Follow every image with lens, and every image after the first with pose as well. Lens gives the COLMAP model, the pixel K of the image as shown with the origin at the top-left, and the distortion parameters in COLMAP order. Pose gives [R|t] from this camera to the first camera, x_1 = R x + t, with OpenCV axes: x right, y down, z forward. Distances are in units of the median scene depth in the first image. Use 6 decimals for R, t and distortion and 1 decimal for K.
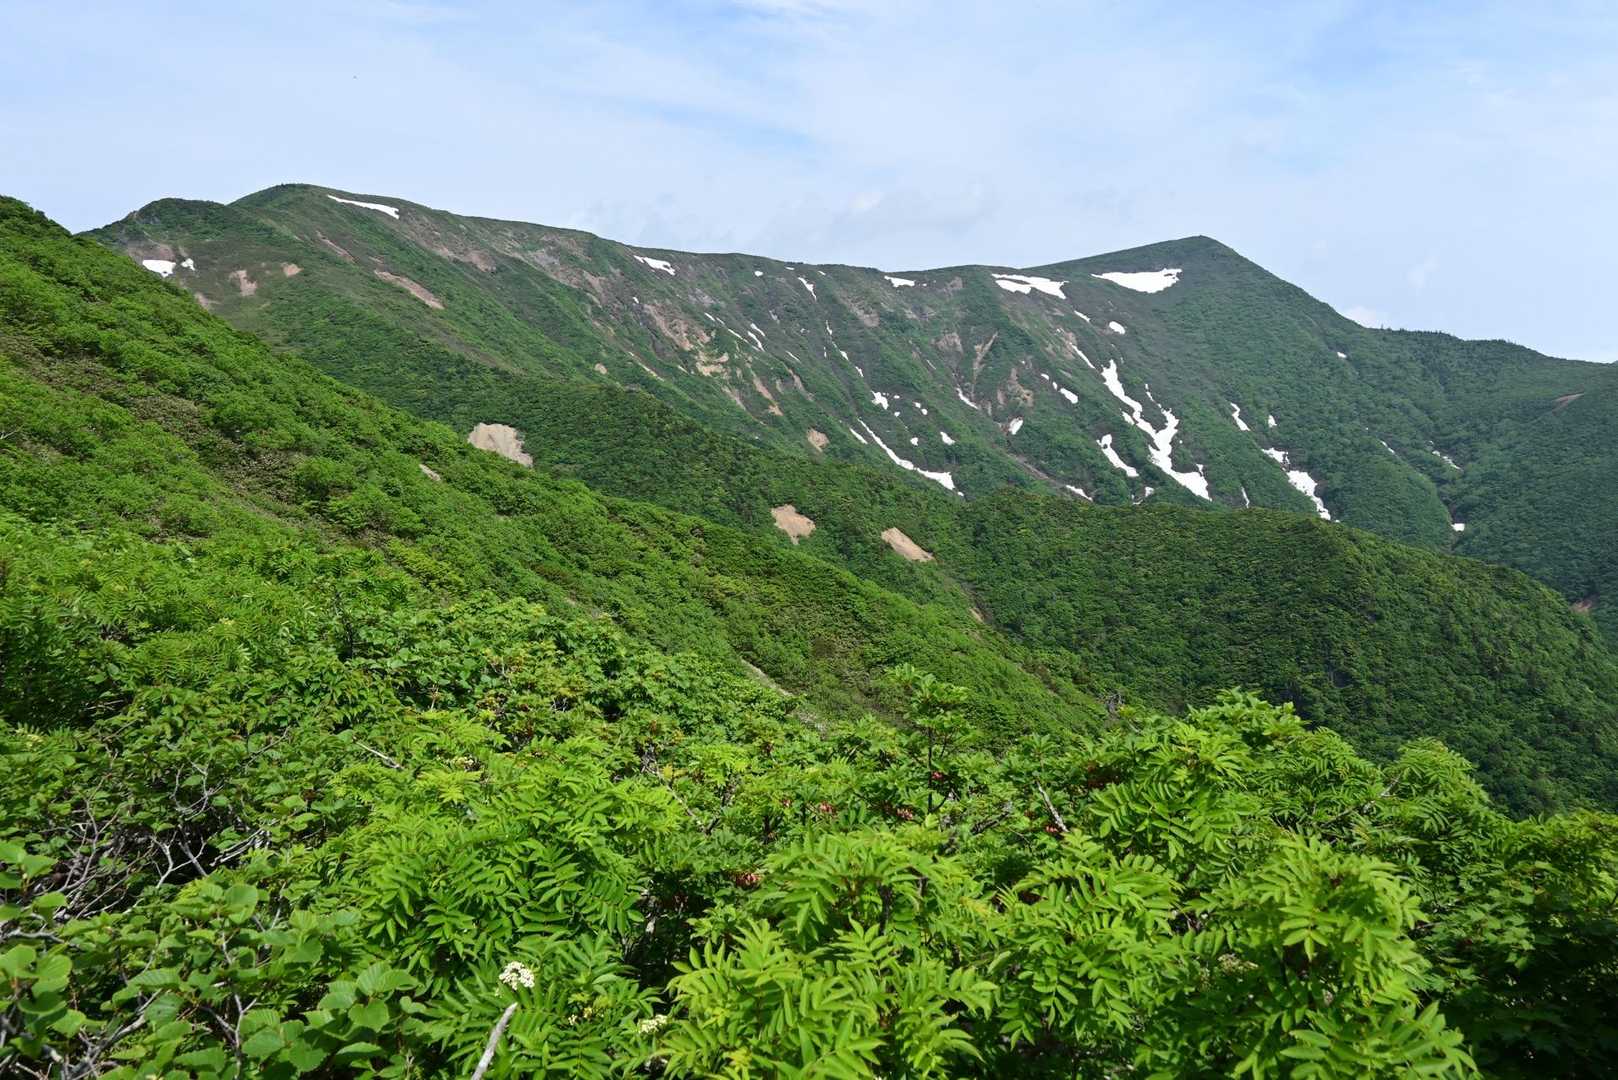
lens RADIAL K [[1194.9, 0, 809.0], [0, 1194.9, 540.0], [0, 0, 1]] dist [-0.003727, 0.004672]
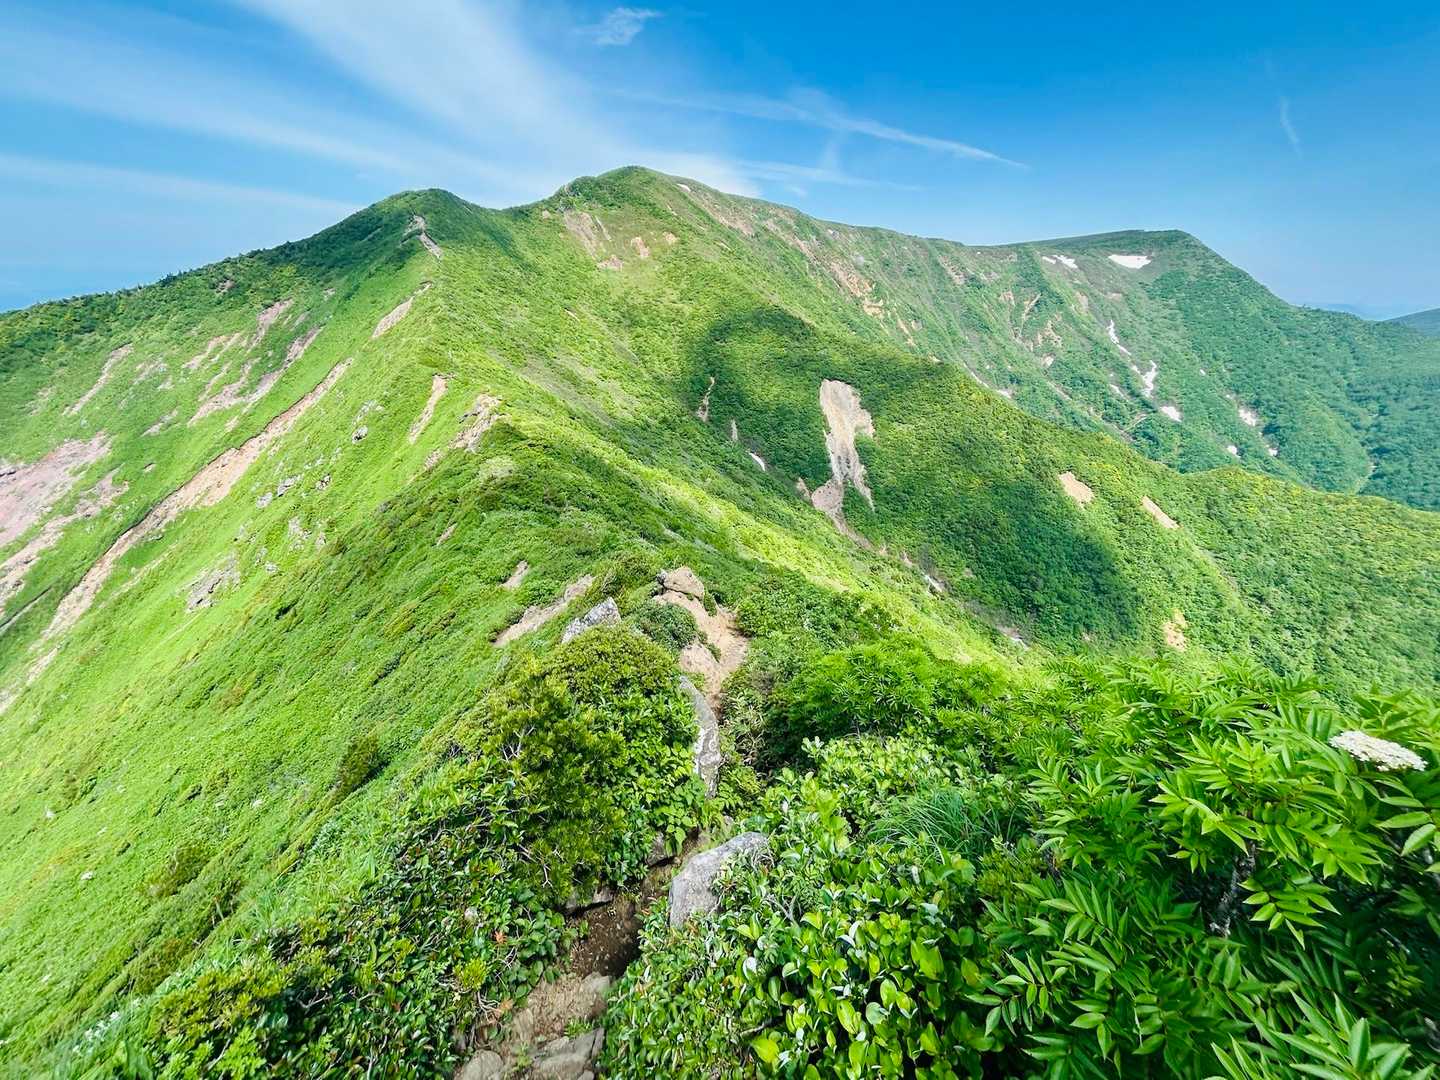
lens RADIAL K [[538.1, 0, 720.0], [0, 538.1, 540.0], [0, 0, 1]] dist [0.003068, 0.000188]
pose [[0.986689, 0.121086, -0.108553, -0.168093], [-0.082206, 0.947338, 0.309504, -0.057606], [0.140313, -0.296460, 0.944682, 0.190933]]
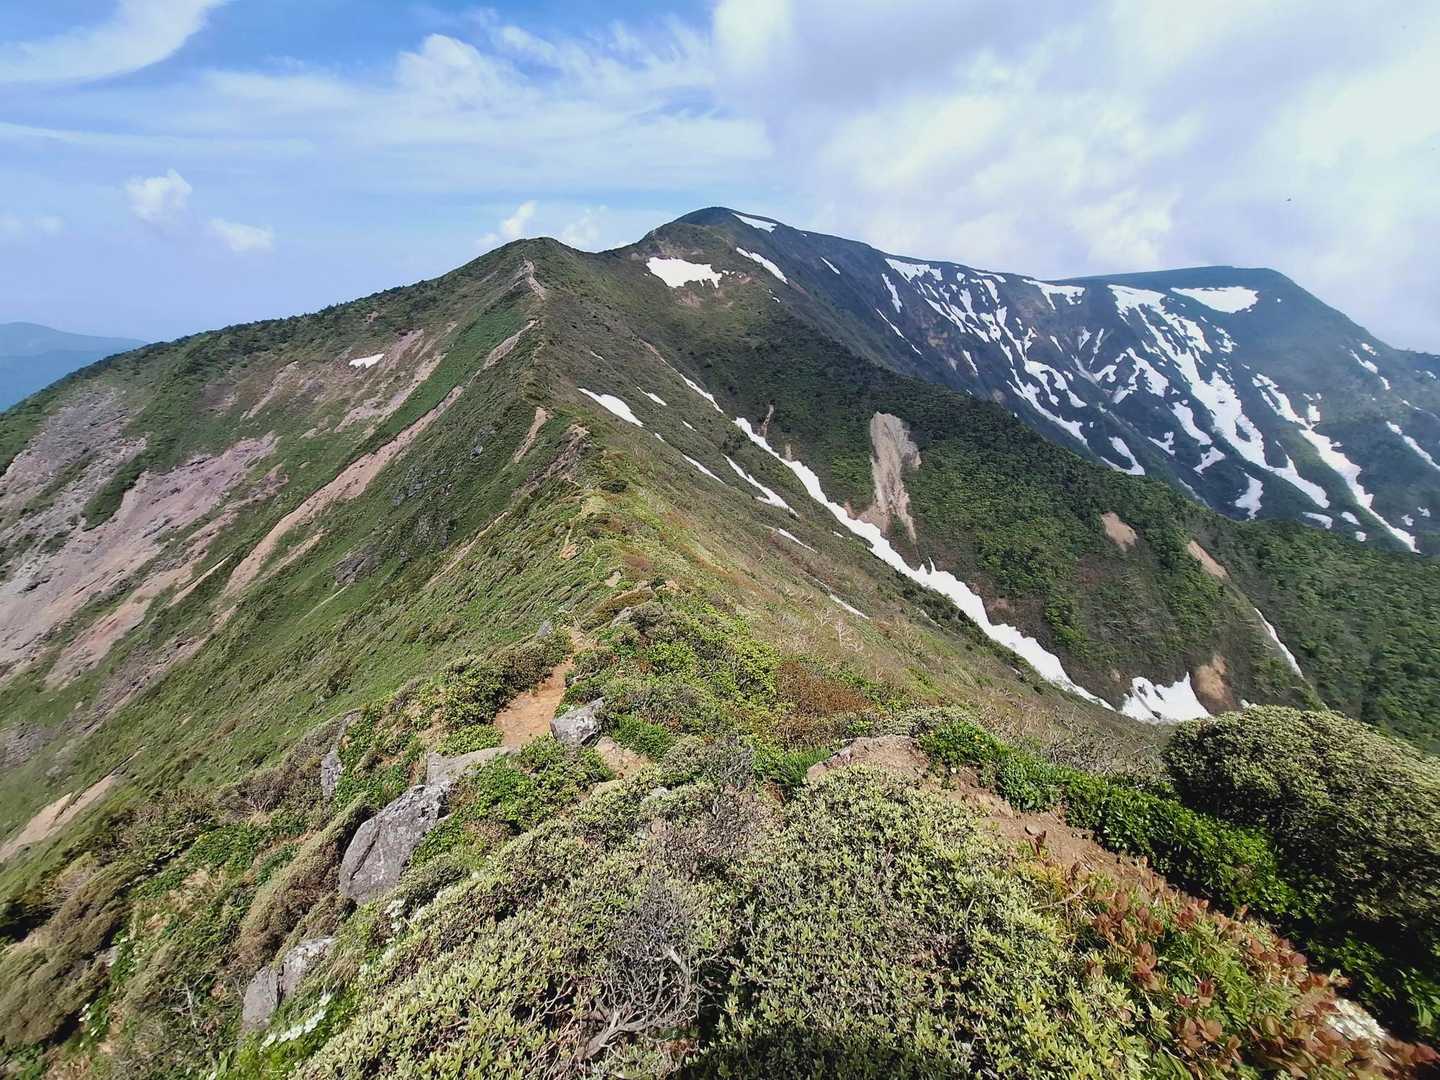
lens RADIAL K [[524.2, 0, 720.0], [0, 524.2, 540.0], [0, 0, 1]] dist [0.000057, -0.000147]
pose [[0.958555, 0.182128, -0.219092, -0.159937], [-0.111483, 0.947450, 0.299850, -0.066839], [0.262190, -0.262997, 0.928487, 0.170615]]
